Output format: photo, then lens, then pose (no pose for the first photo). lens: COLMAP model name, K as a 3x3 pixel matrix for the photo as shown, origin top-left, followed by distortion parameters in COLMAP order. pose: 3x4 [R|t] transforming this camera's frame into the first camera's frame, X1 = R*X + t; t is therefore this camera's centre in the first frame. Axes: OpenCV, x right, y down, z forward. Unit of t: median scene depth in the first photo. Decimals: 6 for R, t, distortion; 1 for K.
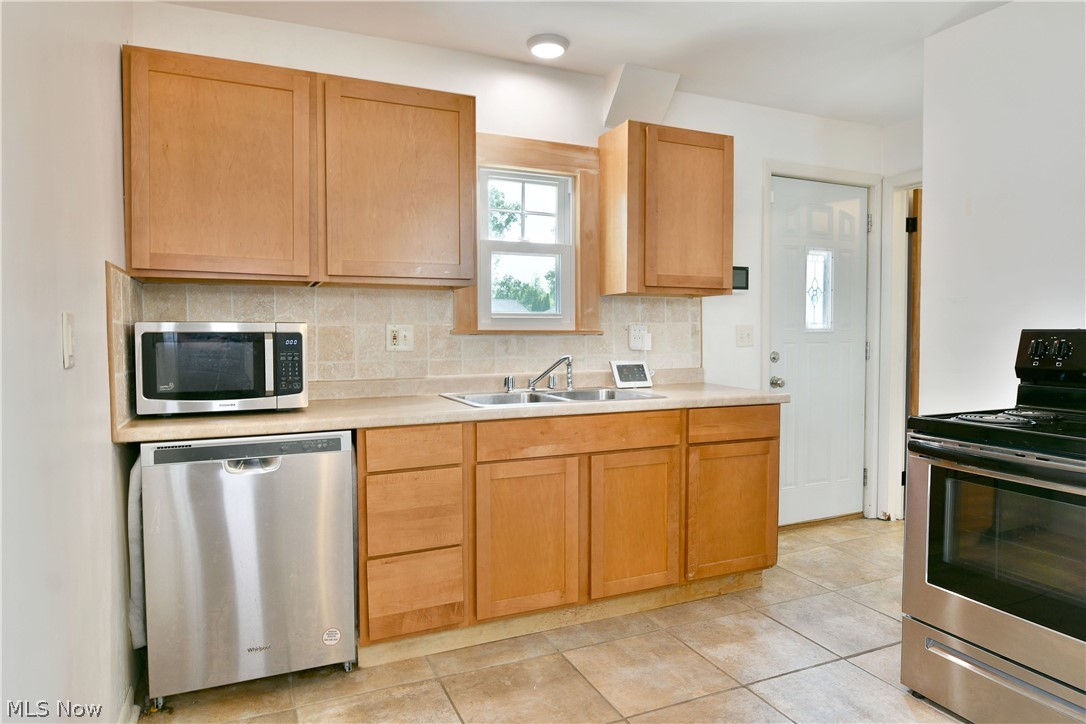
lens RADIAL K [[658.6, 0, 544.3], [0, 658.6, 353.5], [0, 0, 1]] dist [-0.008007, -0.002754]
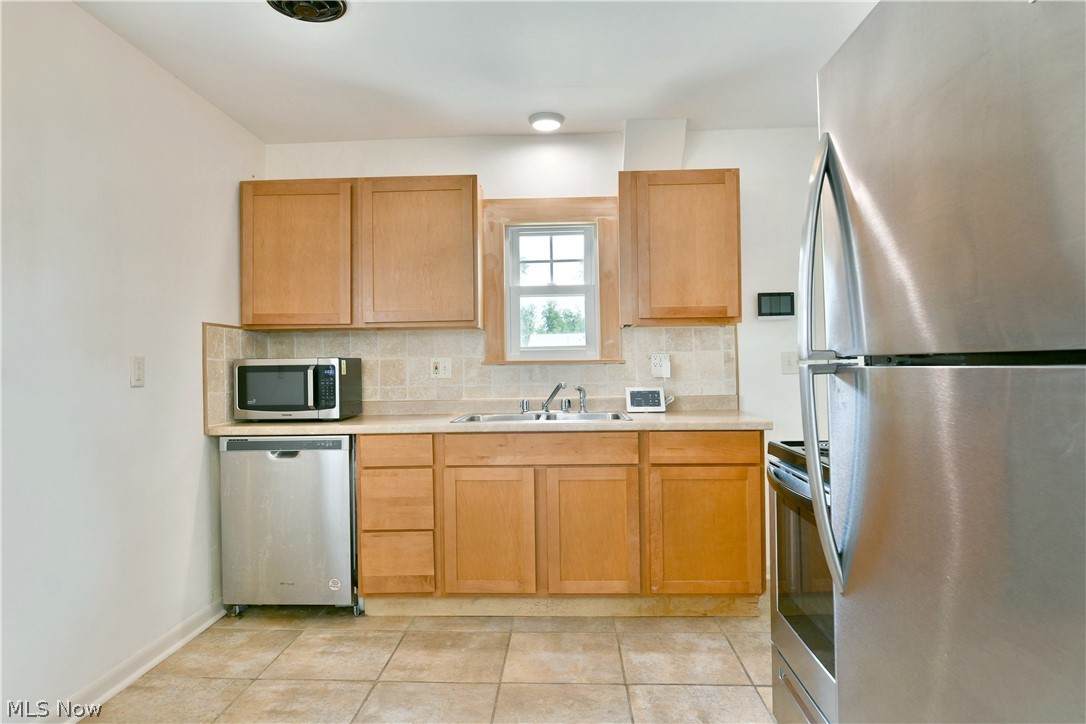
lens RADIAL K [[658.6, 0, 544.3], [0, 658.6, 353.5], [0, 0, 1]] dist [-0.008007, -0.002754]
pose [[0.895243, -0.019120, -0.445168, 0.578691], [-0.001594, 0.998935, -0.046109, 0.006972], [0.445576, 0.041988, 0.894259, -0.050819]]
